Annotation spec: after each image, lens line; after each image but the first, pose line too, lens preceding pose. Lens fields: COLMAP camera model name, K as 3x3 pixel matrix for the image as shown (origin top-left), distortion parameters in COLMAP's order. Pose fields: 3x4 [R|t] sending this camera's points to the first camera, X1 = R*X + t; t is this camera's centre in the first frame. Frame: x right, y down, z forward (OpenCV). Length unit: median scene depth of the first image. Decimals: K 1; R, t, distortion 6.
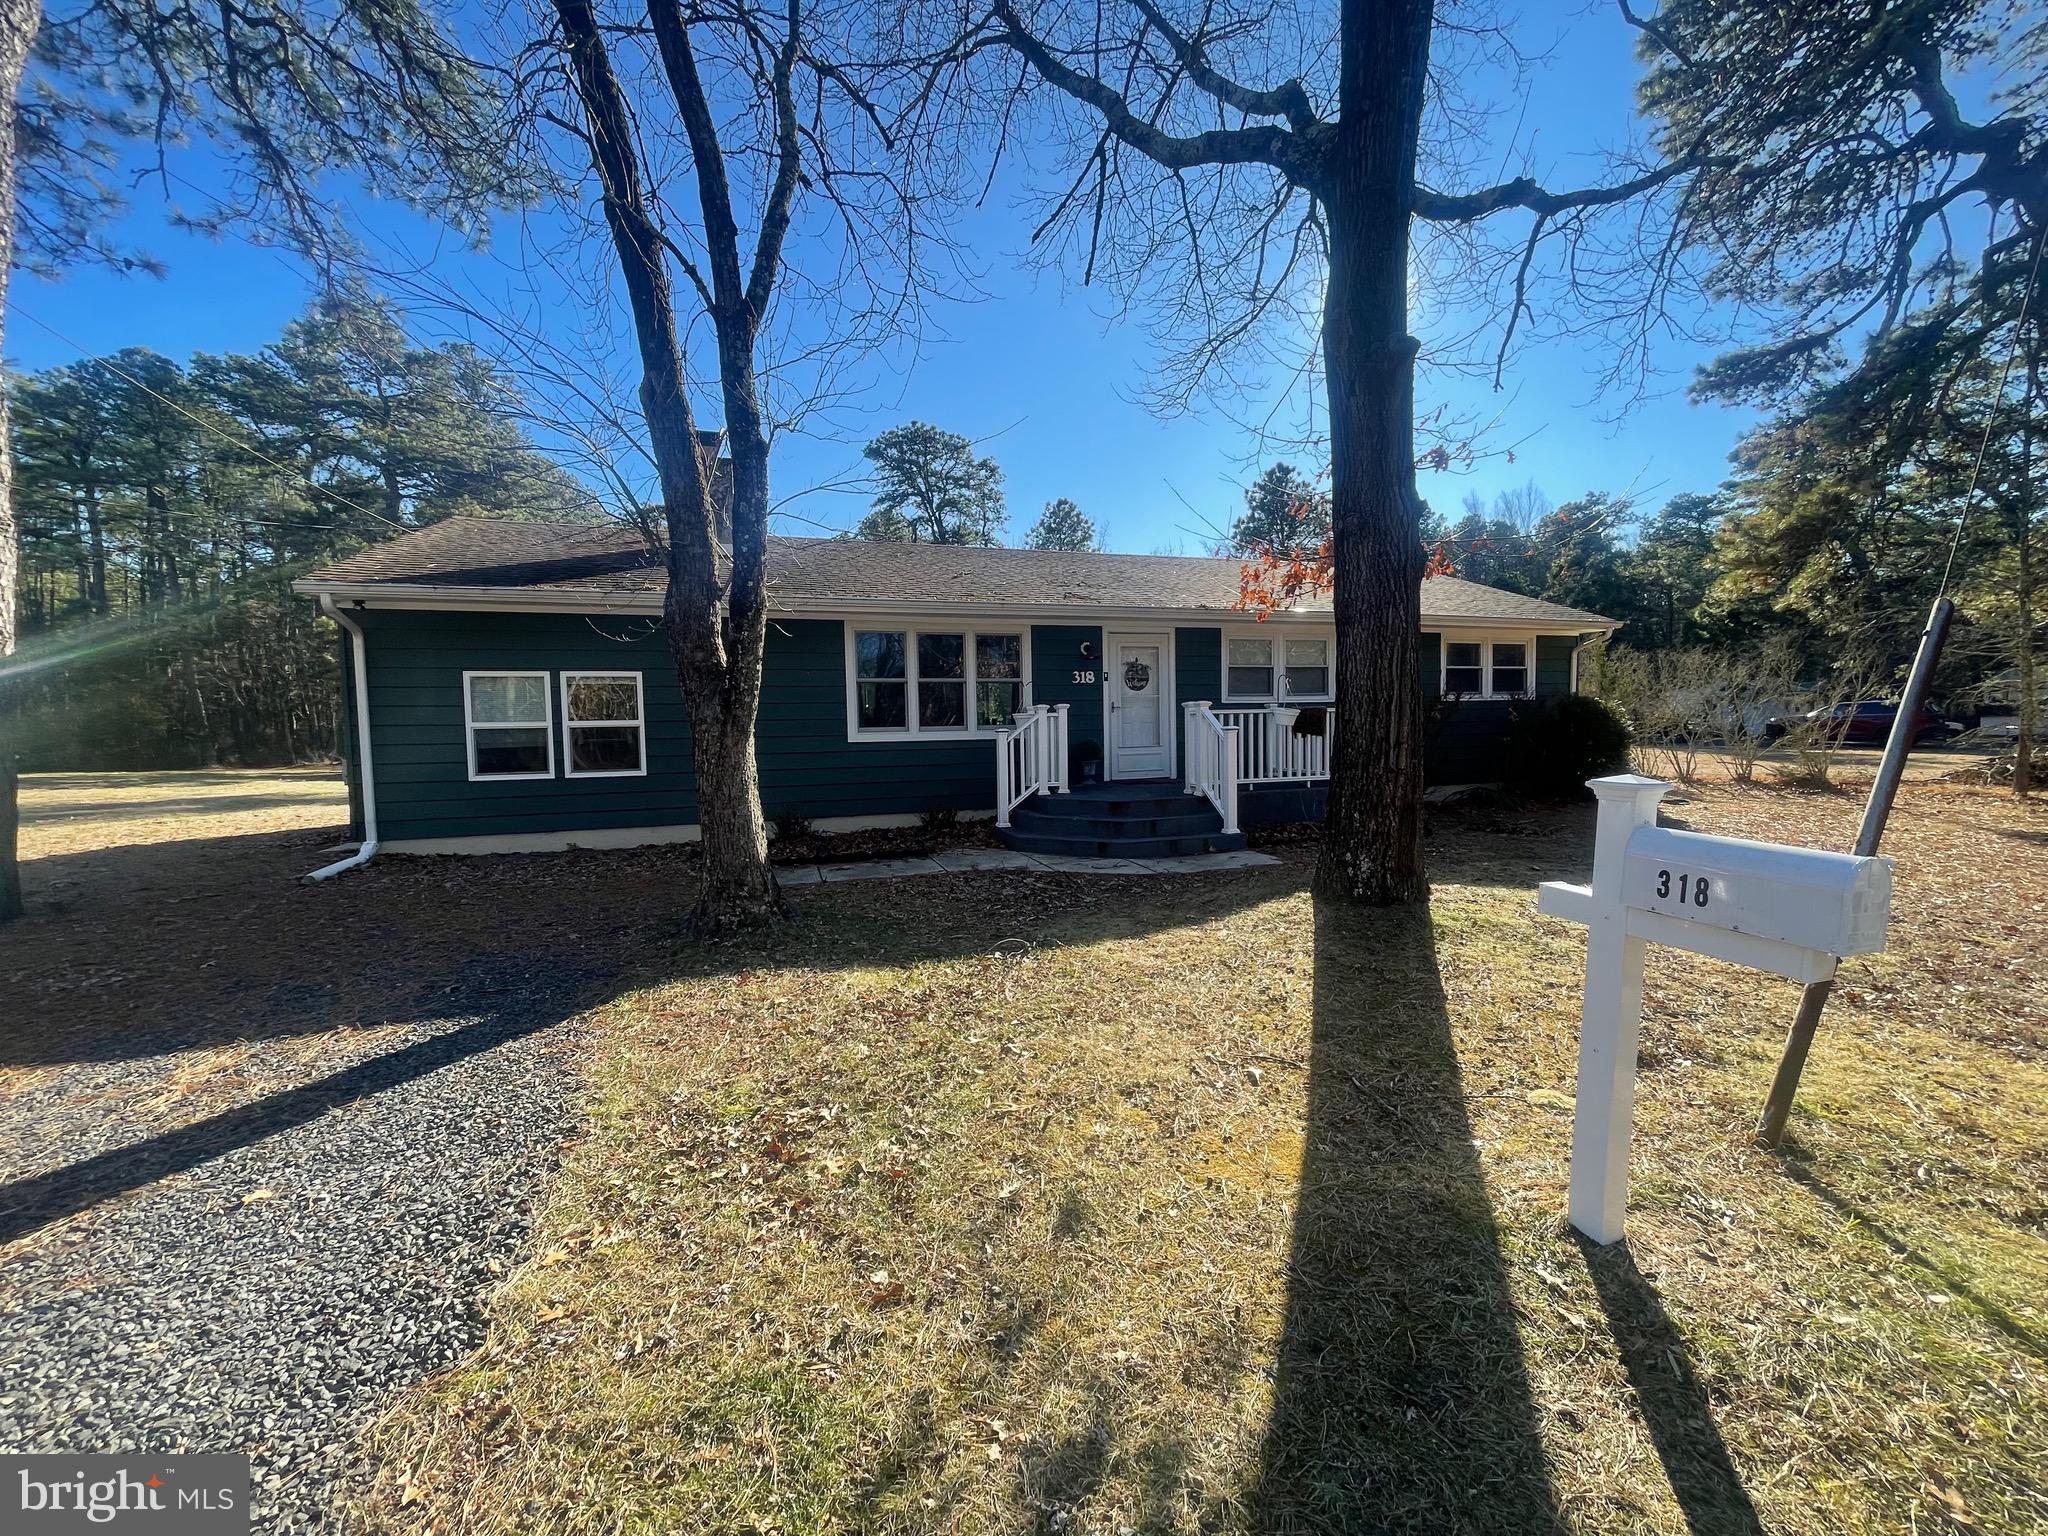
lens RADIAL K [[818.1, 0, 1026.7], [0, 818.1, 776.6], [0, 0, 1]] dist [-0.000620, -0.000257]
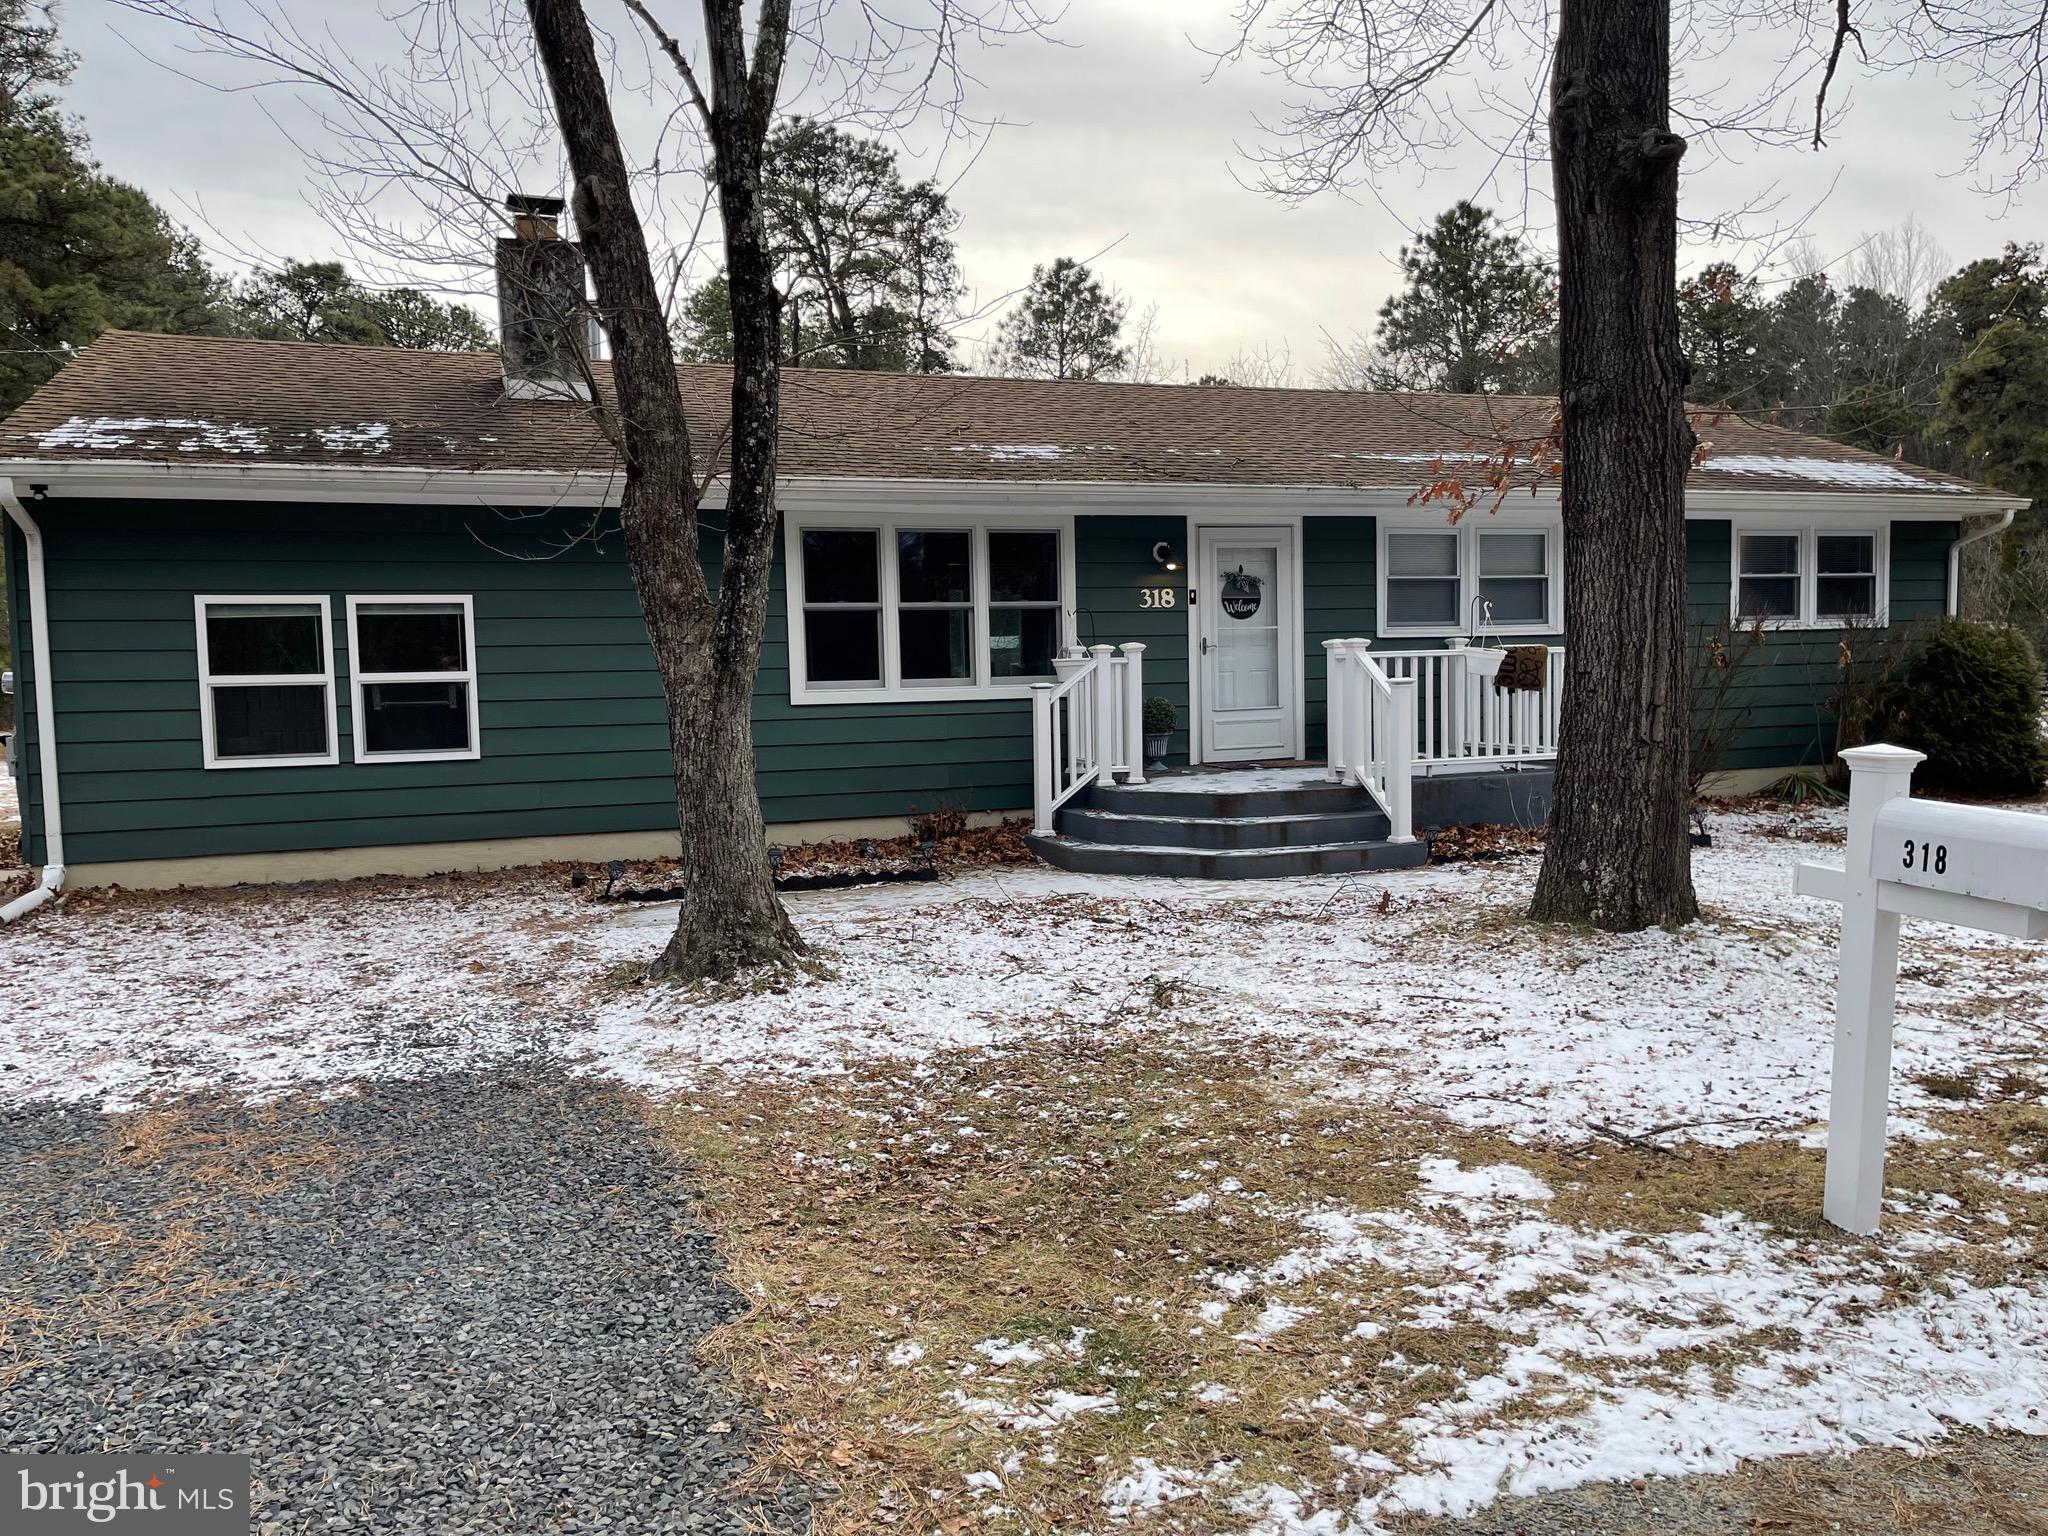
lens RADIAL K [[1536.3, 0, 1011.6], [0, 1536.3, 774.2], [0, 0, 1]] dist [0.079344, -0.104394]
pose [[0.999701, -0.006055, 0.023673, -0.097629], [0.005867, 0.999951, 0.007997, 0.003681], [-0.023721, -0.007856, 0.999688, -0.241892]]
